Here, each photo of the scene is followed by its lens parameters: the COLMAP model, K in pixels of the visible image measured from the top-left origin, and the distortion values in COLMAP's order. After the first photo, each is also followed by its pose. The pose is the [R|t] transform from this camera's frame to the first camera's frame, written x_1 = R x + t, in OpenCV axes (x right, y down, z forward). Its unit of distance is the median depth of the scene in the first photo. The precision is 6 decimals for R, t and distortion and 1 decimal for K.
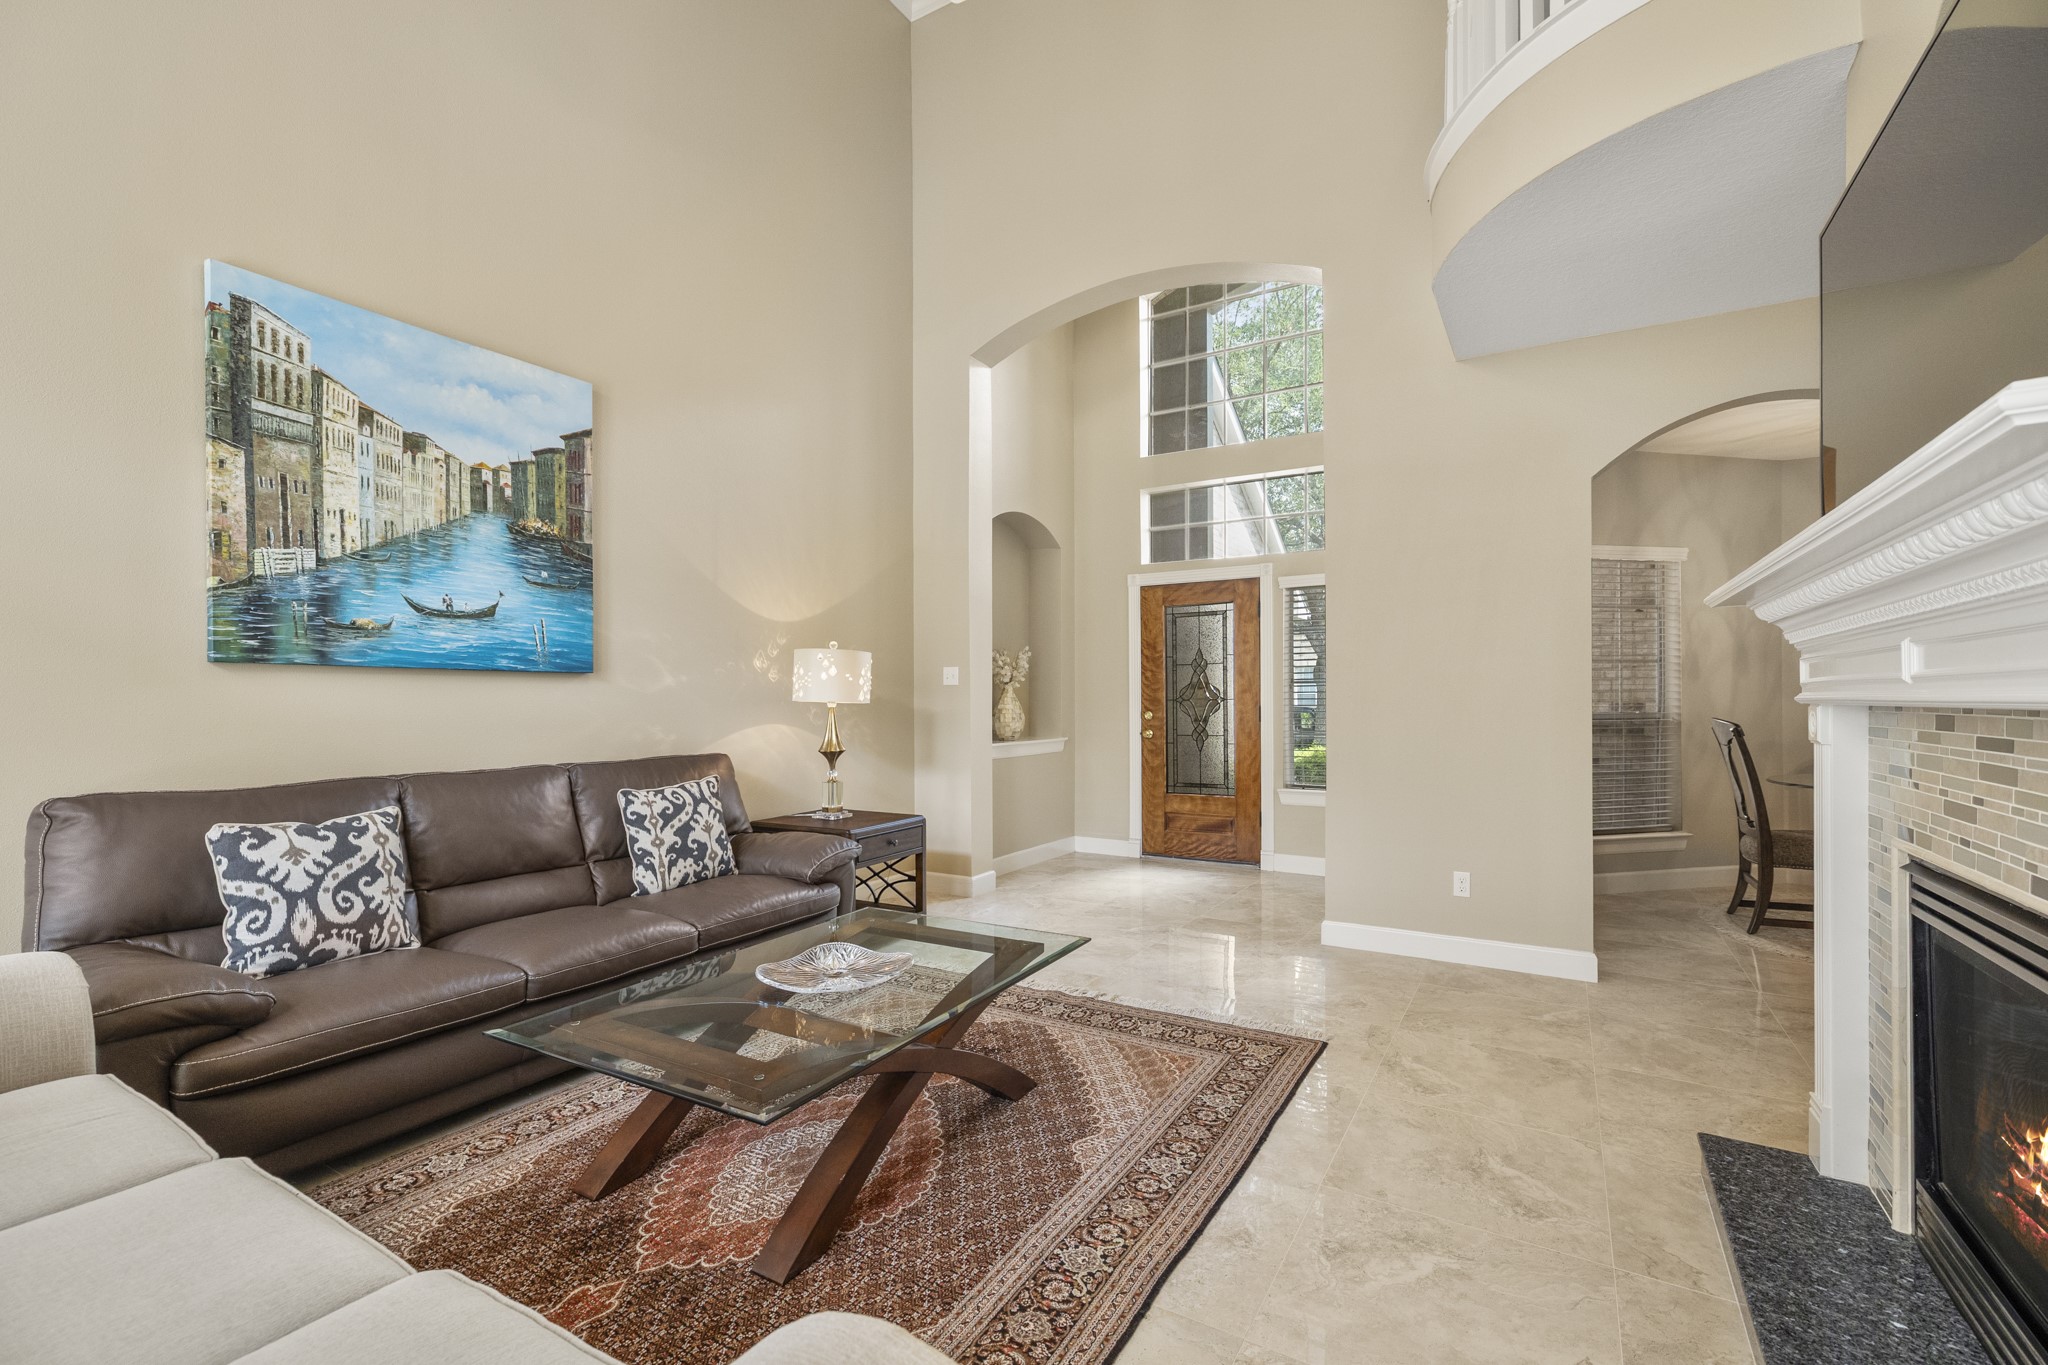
lens RADIAL K [[878.1, 0, 1029.8], [0, 878.1, 692.2], [0, 0, 1]] dist [0.000252, 0.000643]
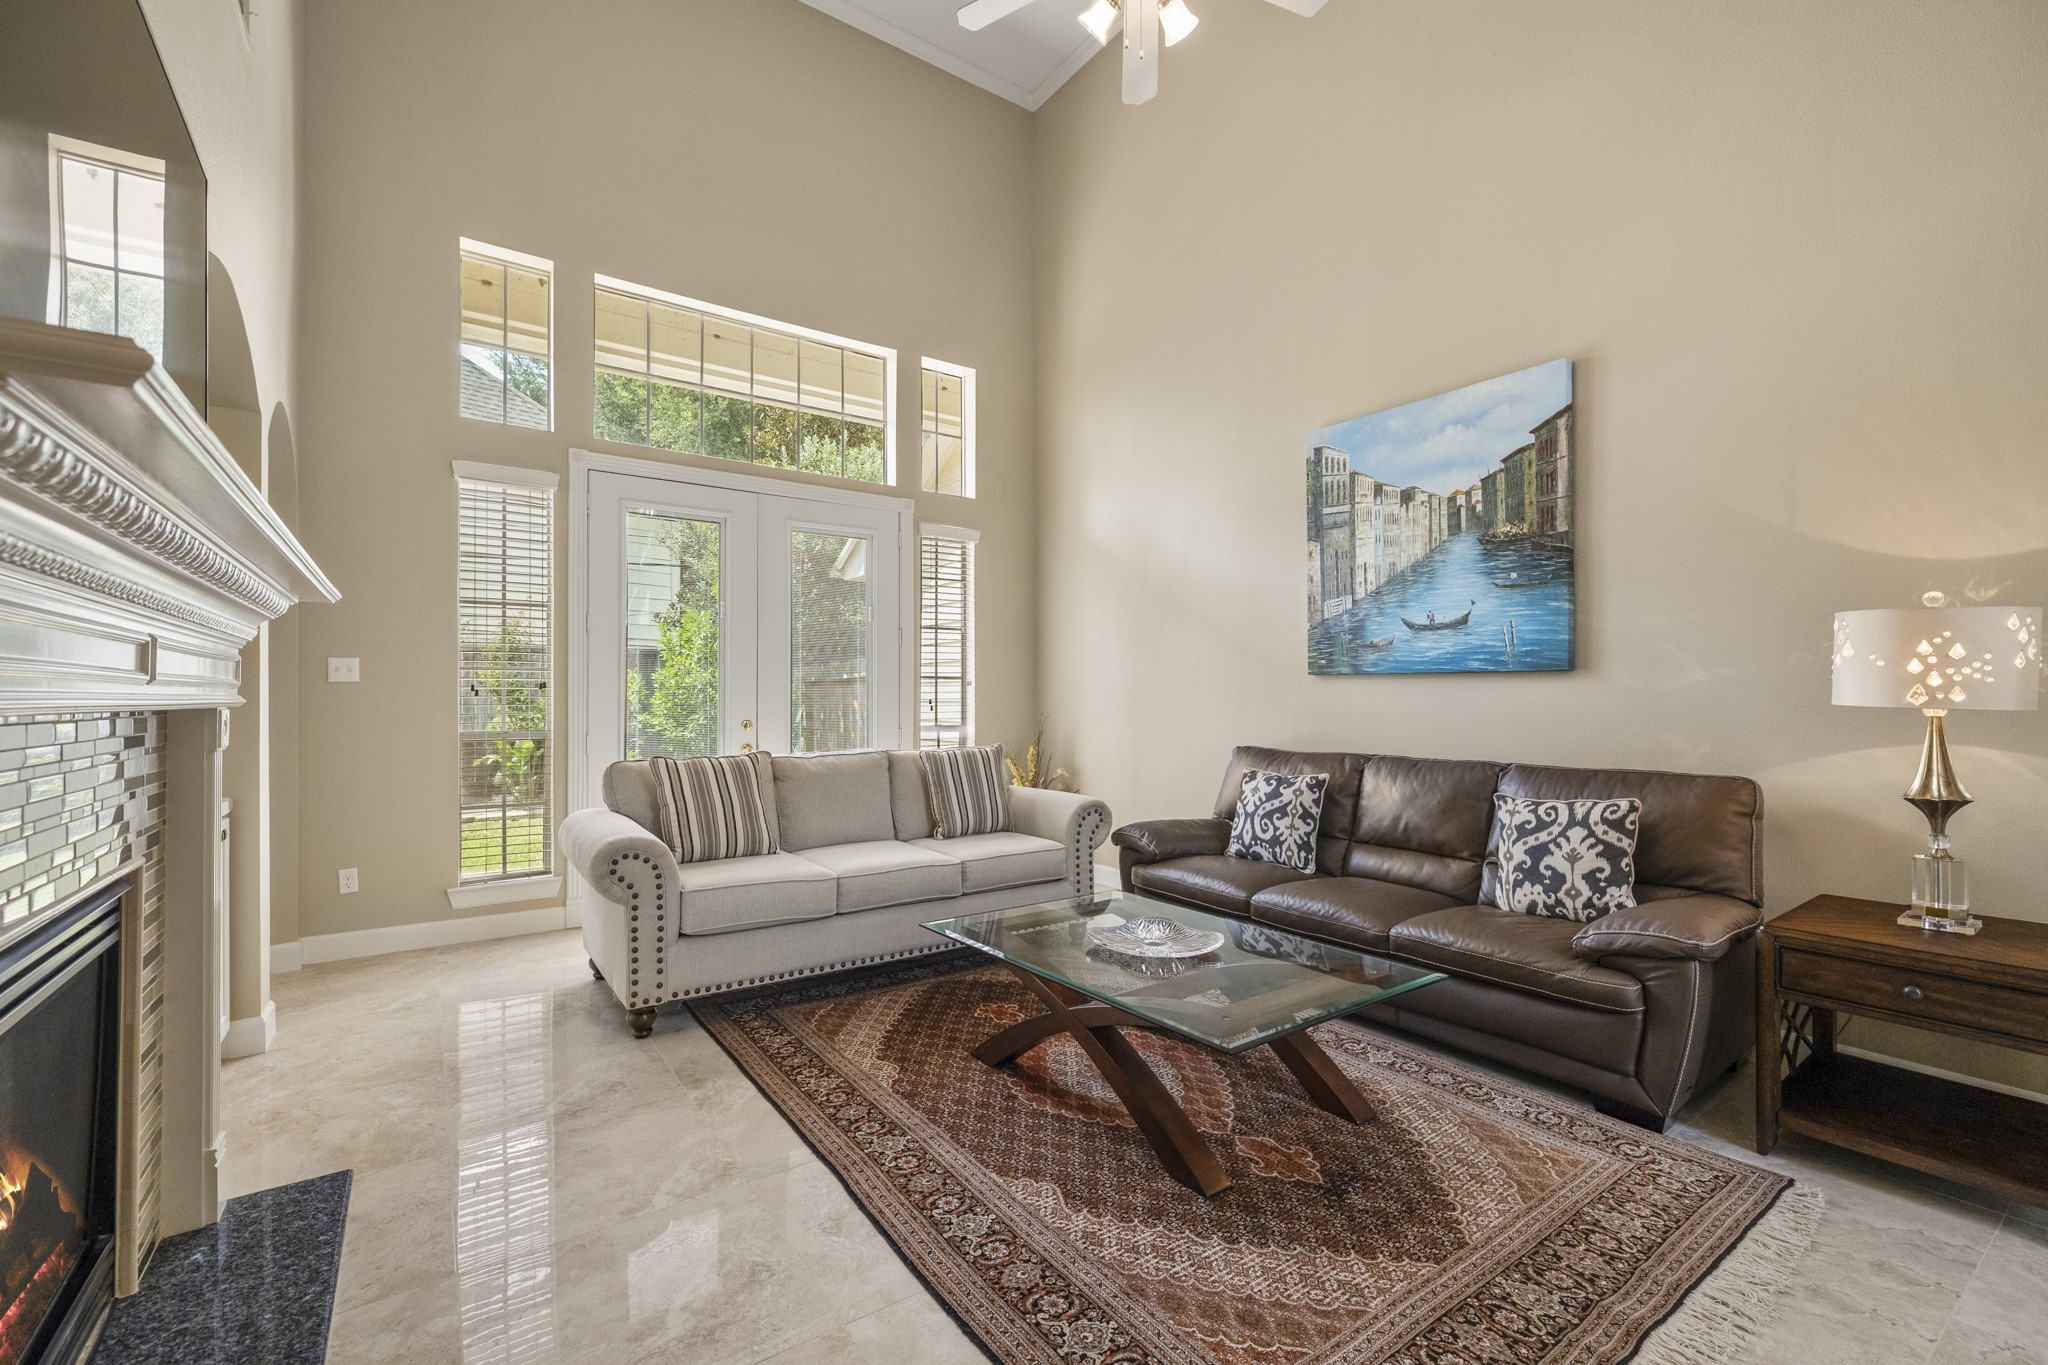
lens RADIAL K [[871.9, 0, 1029.1], [0, 871.9, 684.1], [0, 0, 1]] dist [0.000669, -0.000086]
pose [[-0.405187, -0.010230, -0.914176, 0.697446], [0.006692, 0.999877, -0.014155, 0.002224], [0.914209, -0.011853, -0.405069, 1.048026]]
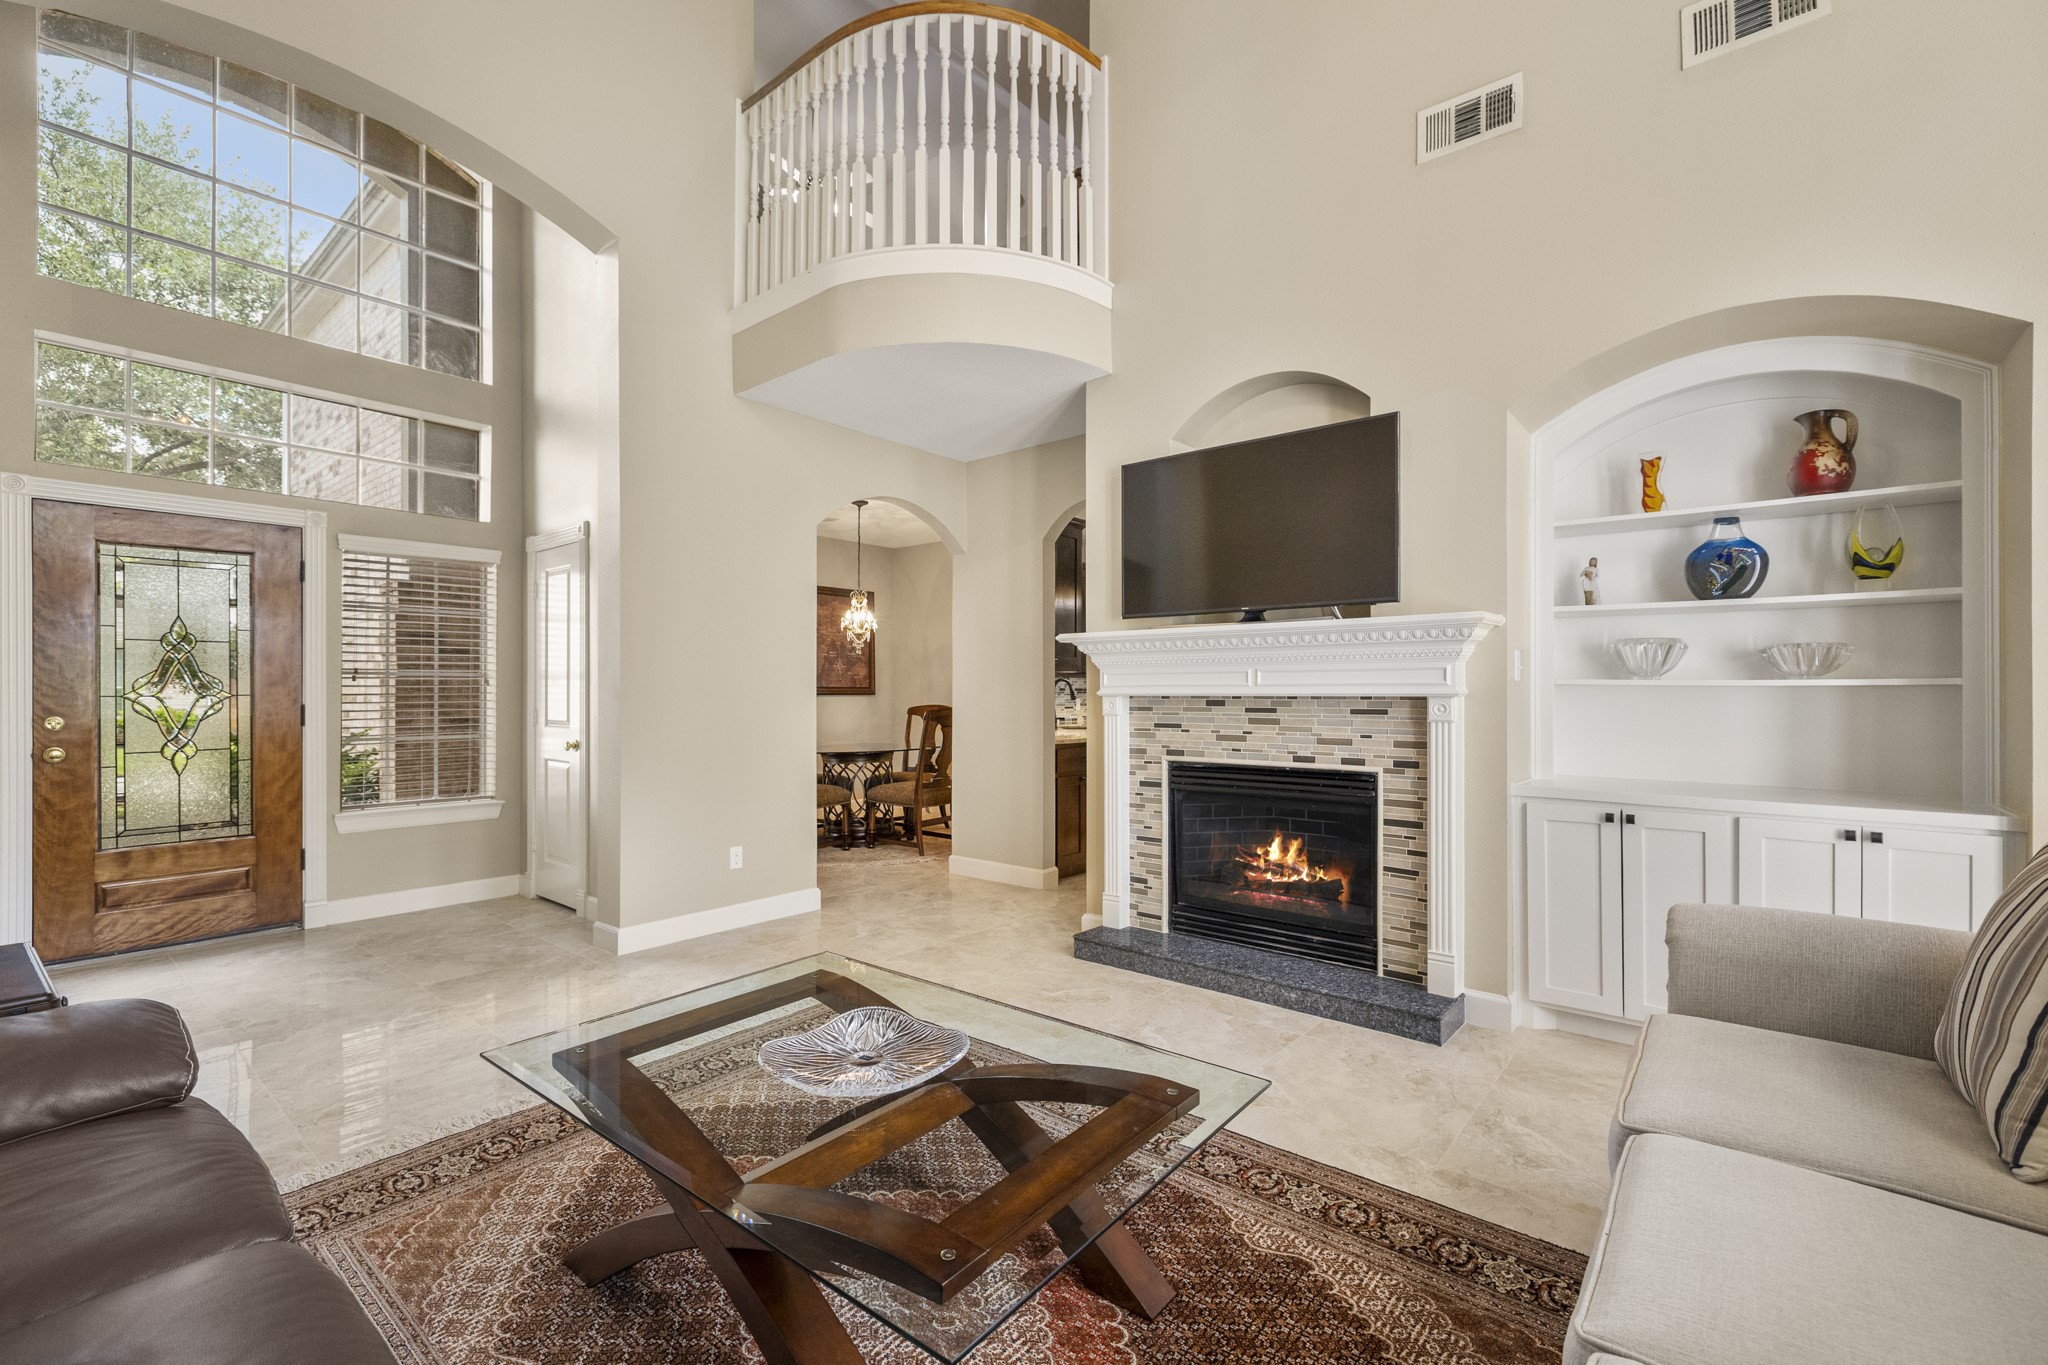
lens RADIAL K [[878.1, 0, 1029.8], [0, 878.1, 692.2], [0, 0, 1]] dist [0.000252, 0.000643]
pose [[0.151809, 0.002487, 0.988407, -0.747227], [-0.005971, 0.999981, -0.001599, 0.006774], [-0.988392, -0.005659, 0.151821, 0.600058]]
